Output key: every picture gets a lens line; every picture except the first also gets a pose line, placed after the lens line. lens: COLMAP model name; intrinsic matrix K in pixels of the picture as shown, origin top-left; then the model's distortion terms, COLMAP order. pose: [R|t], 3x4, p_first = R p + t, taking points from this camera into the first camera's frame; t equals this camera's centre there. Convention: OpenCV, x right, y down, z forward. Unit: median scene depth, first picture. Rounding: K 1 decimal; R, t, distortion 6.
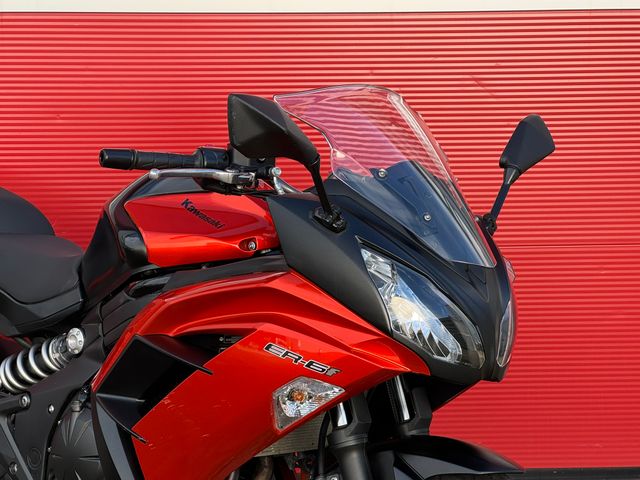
lens RADIAL K [[1506.6, 0, 314.7], [0, 1506.6, 244.1], [0, 0, 1]] dist [0.236002, 0.000000]
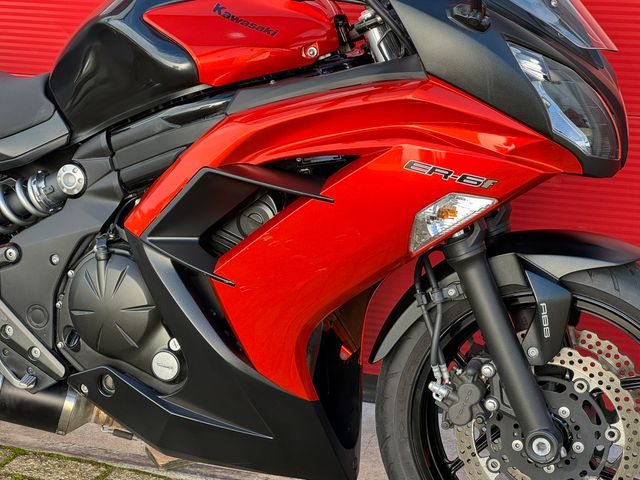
lens RADIAL K [[1506.6, 0, 320.2], [0, 1506.6, 222.1], [0, 0, 1]] dist [0.236002, 0.000000]
pose [[0.931011, -0.136610, 0.338461, -0.352638], [0.084838, 0.982912, 0.163359, -0.045642], [-0.354994, -0.123375, 0.926692, 0.156943]]
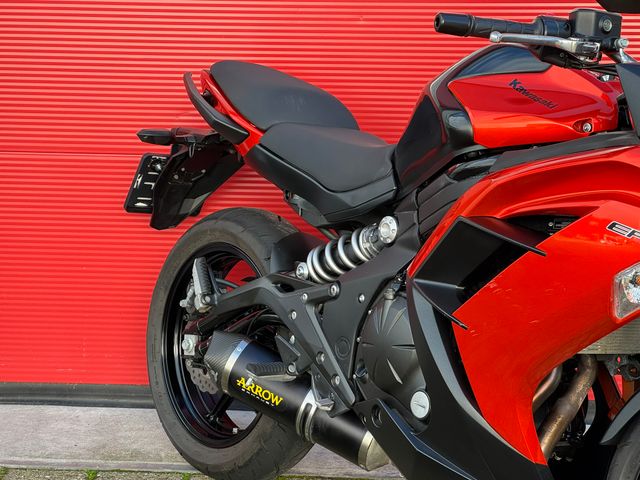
lens RADIAL K [[1506.6, 0, 341.8], [0, 1506.6, 226.9], [0, 0, 1]] dist [0.236002, 0.000000]
pose [[0.989949, 0.037974, -0.136234, -0.061233], [-0.037120, 0.999272, 0.008804, 0.059983], [0.136469, -0.003659, 0.990638, 0.046731]]
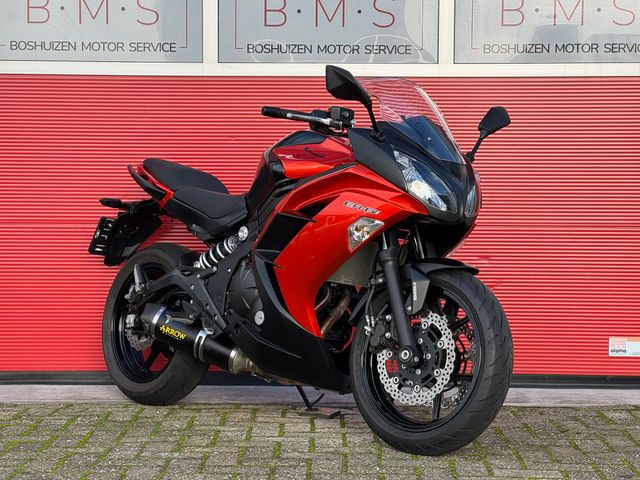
lens RADIAL K [[1506.6, 0, 326.0], [0, 1506.6, 240.1], [0, 0, 1]] dist [0.236002, 0.000000]
pose [[0.996354, 0.012737, -0.084360, 0.096799], [-0.024095, 0.990551, -0.135012, 0.337834], [0.081843, 0.136552, 0.987246, -0.810112]]
